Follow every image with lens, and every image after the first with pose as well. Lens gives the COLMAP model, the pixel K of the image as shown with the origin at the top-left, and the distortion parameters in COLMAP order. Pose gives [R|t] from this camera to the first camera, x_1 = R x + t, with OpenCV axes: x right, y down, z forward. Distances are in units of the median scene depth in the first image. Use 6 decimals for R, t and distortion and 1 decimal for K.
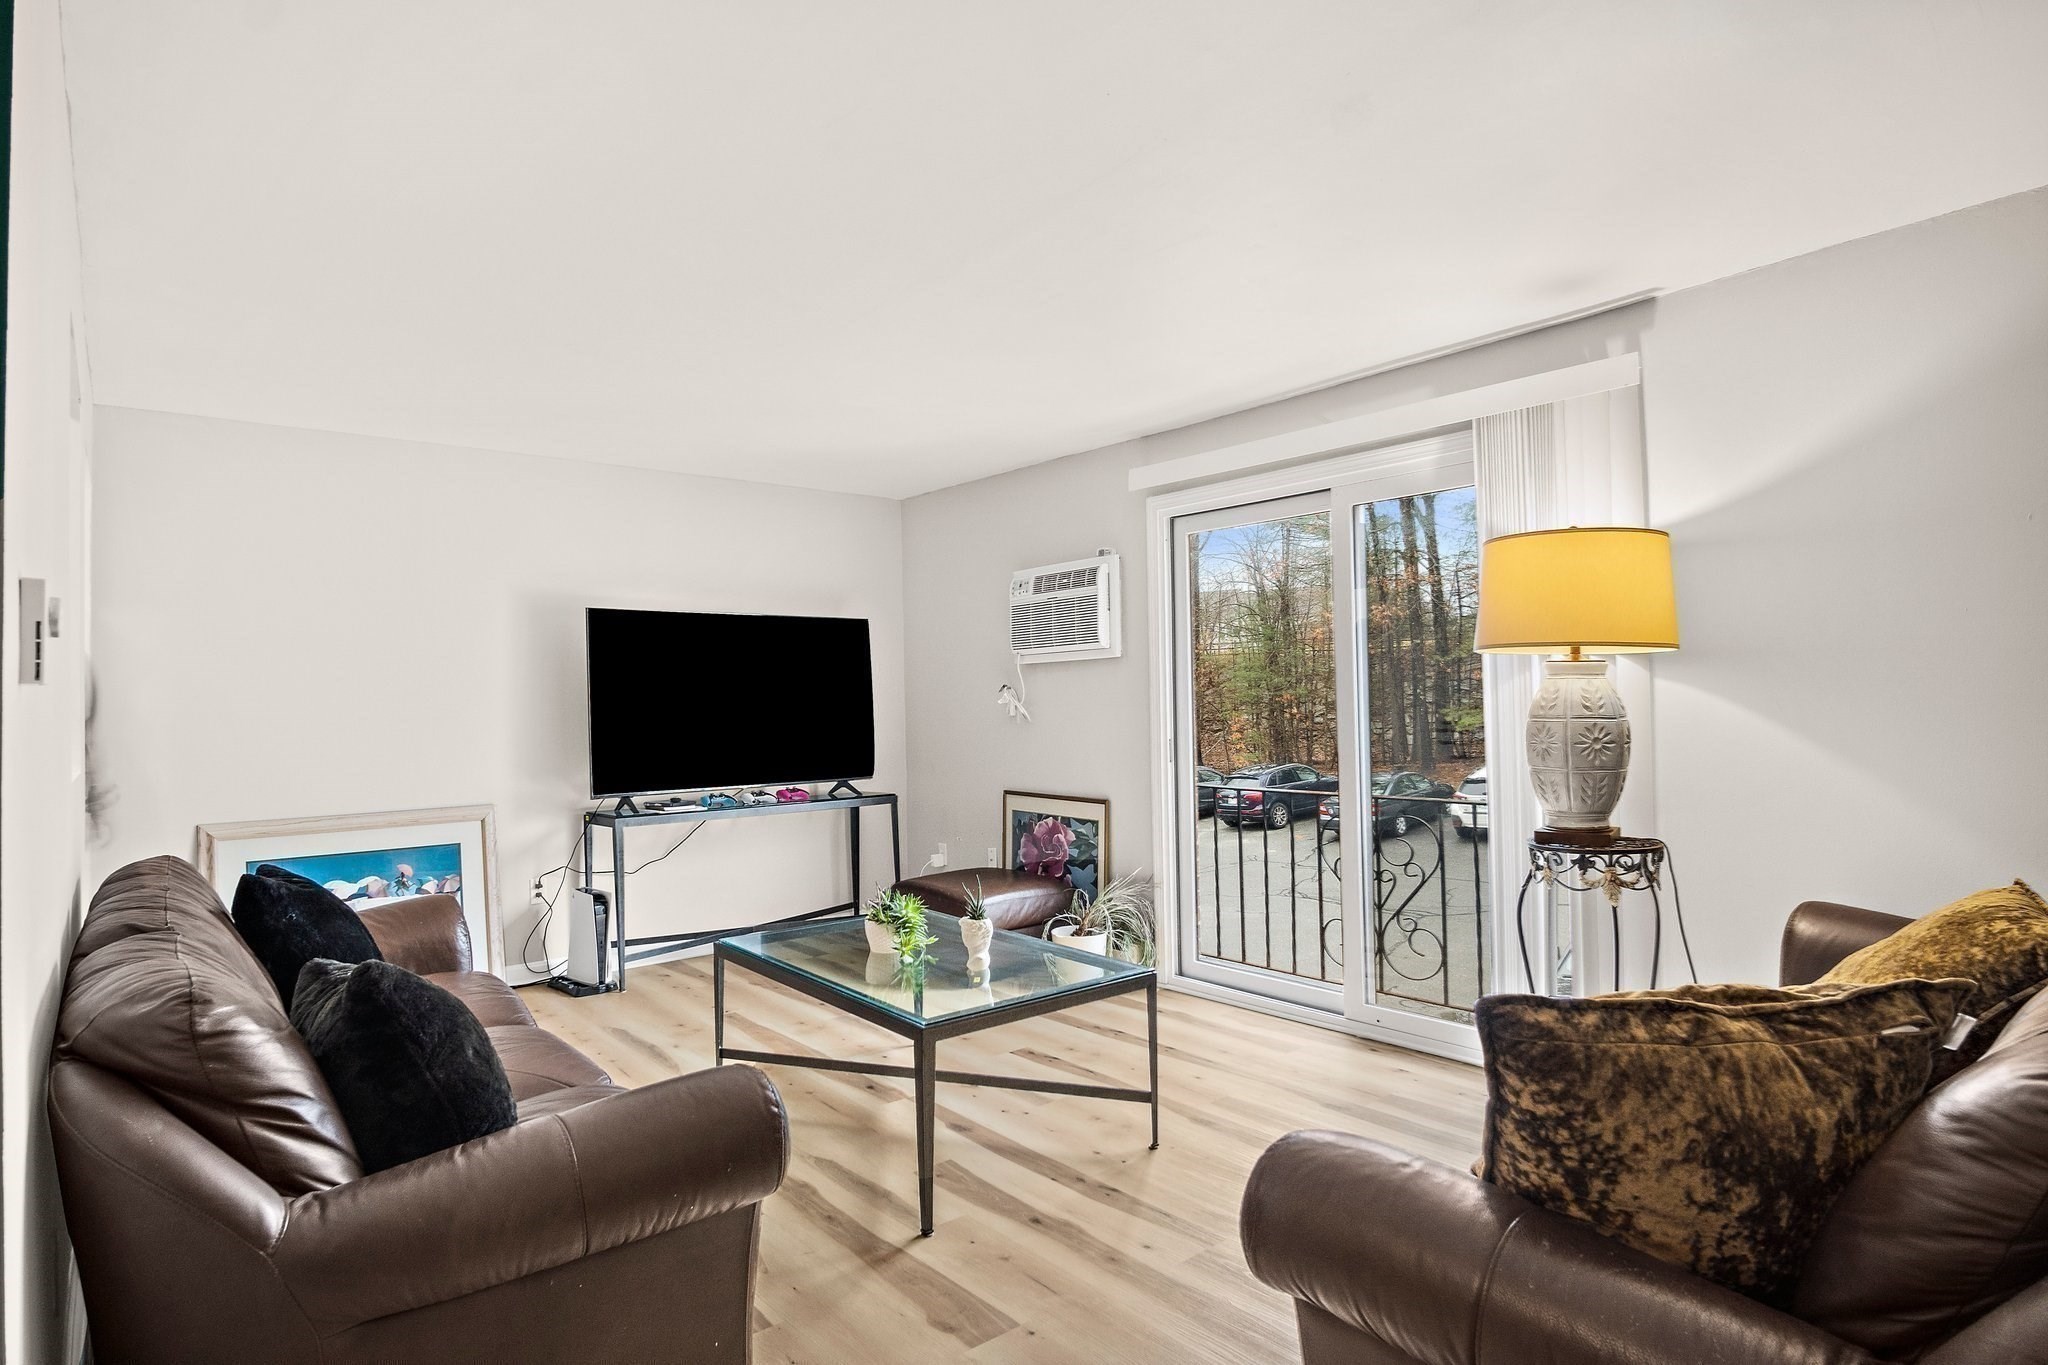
lens RADIAL K [[1092.4, 0, 1025.0], [0, 1092.4, 679.5], [0, 0, 1]] dist [-0.032374, 0.007663]
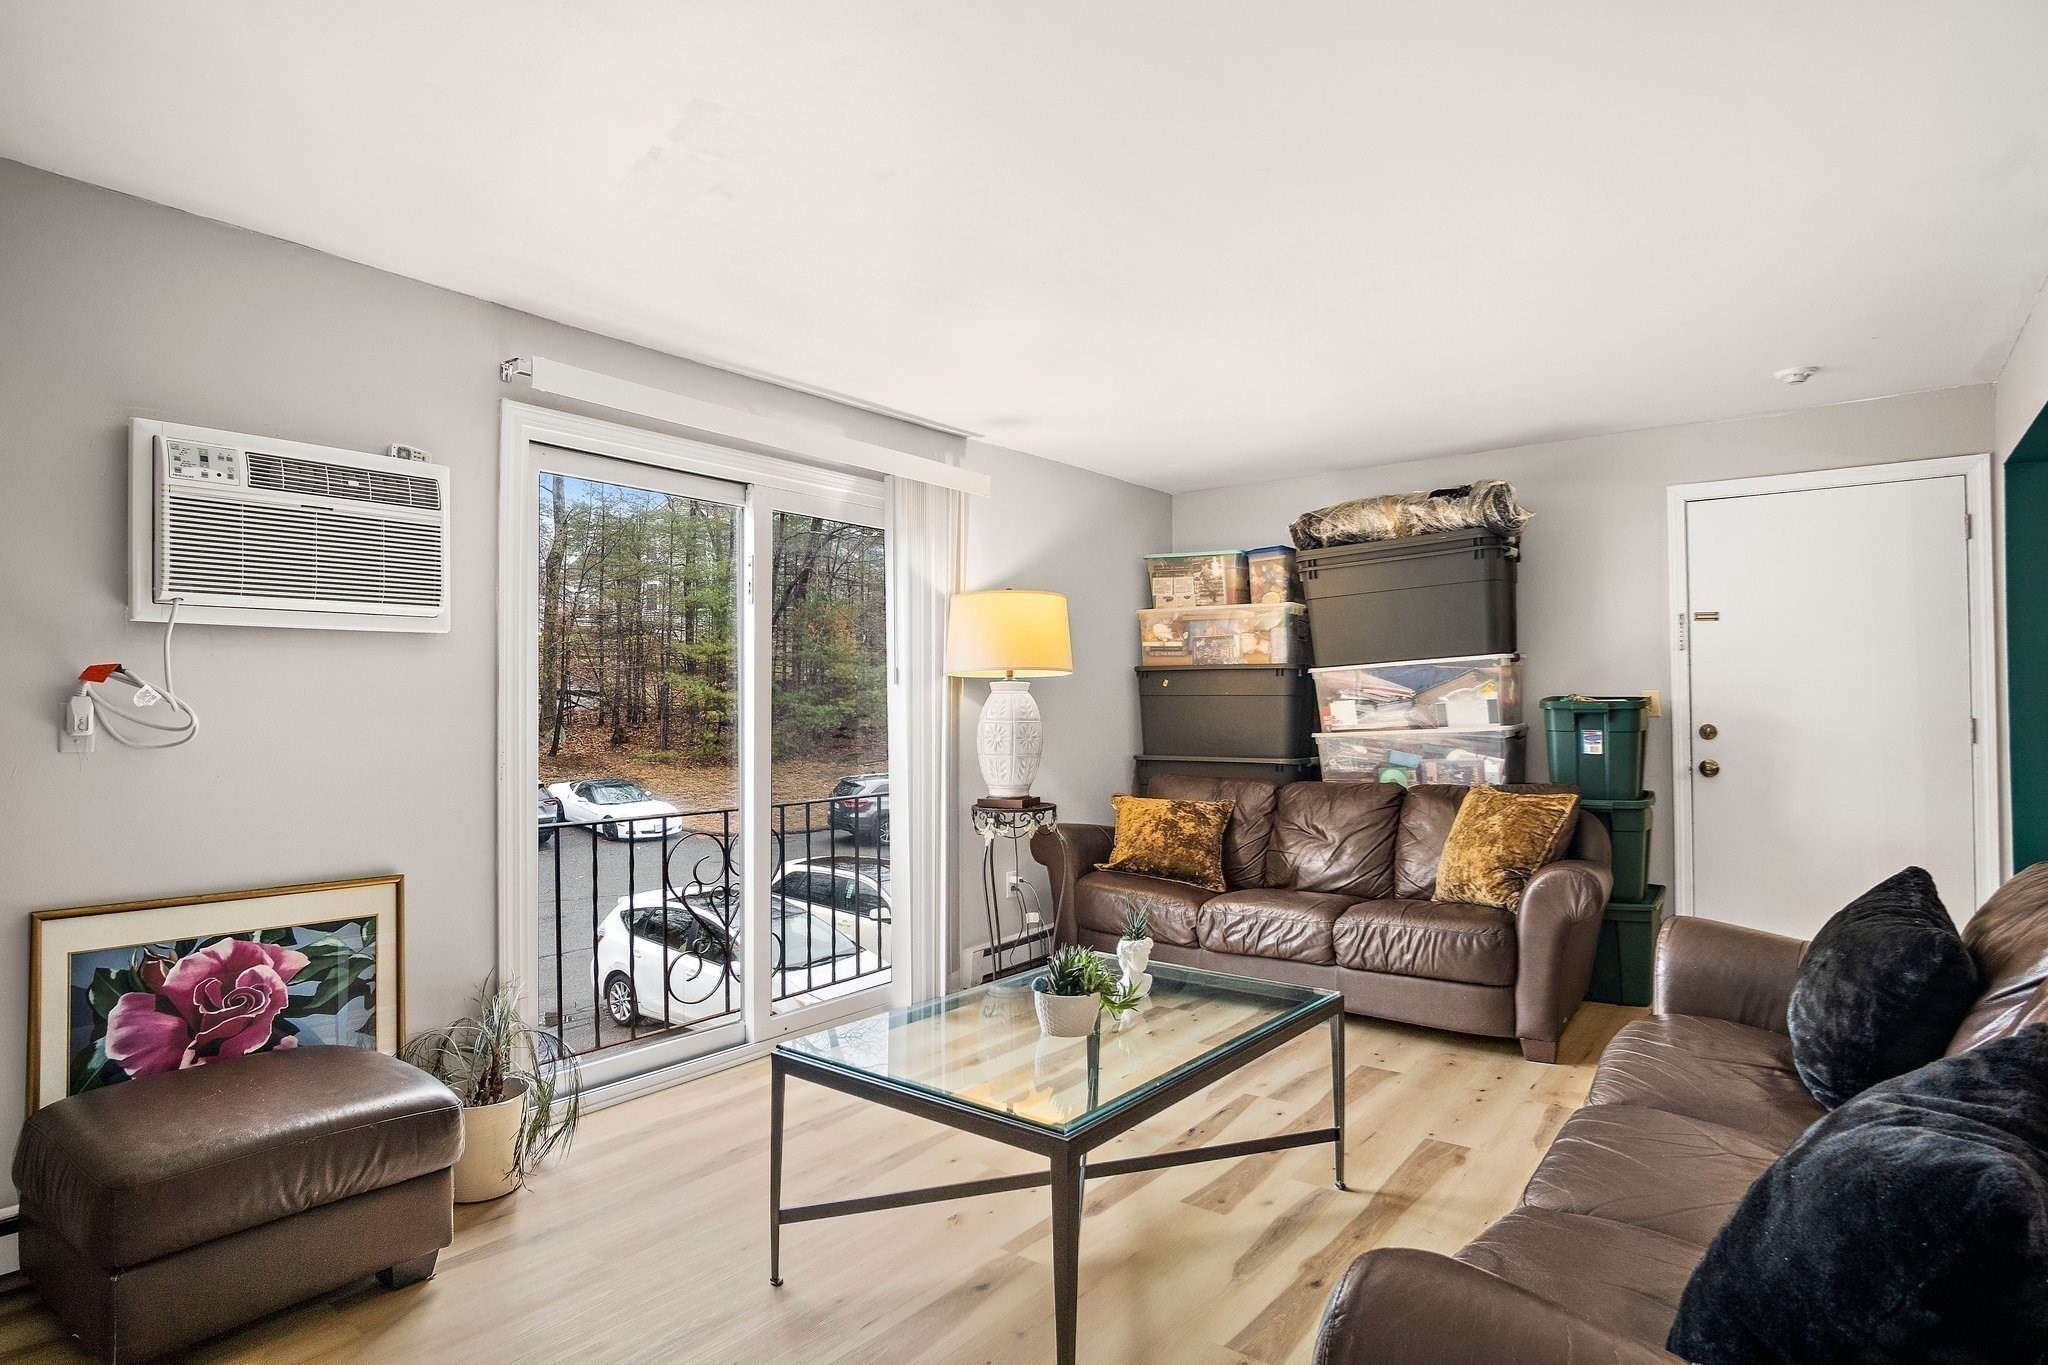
lens RADIAL K [[1092.4, 0, 1015.3], [0, 1092.4, 693.1], [0, 0, 1]] dist [-0.032374, 0.007663]
pose [[-0.205708, 0.040017, 0.977795, -0.585222], [-0.001291, 0.999152, -0.041162, 0.038166], [-0.978613, -0.009730, -0.205481, 0.827781]]
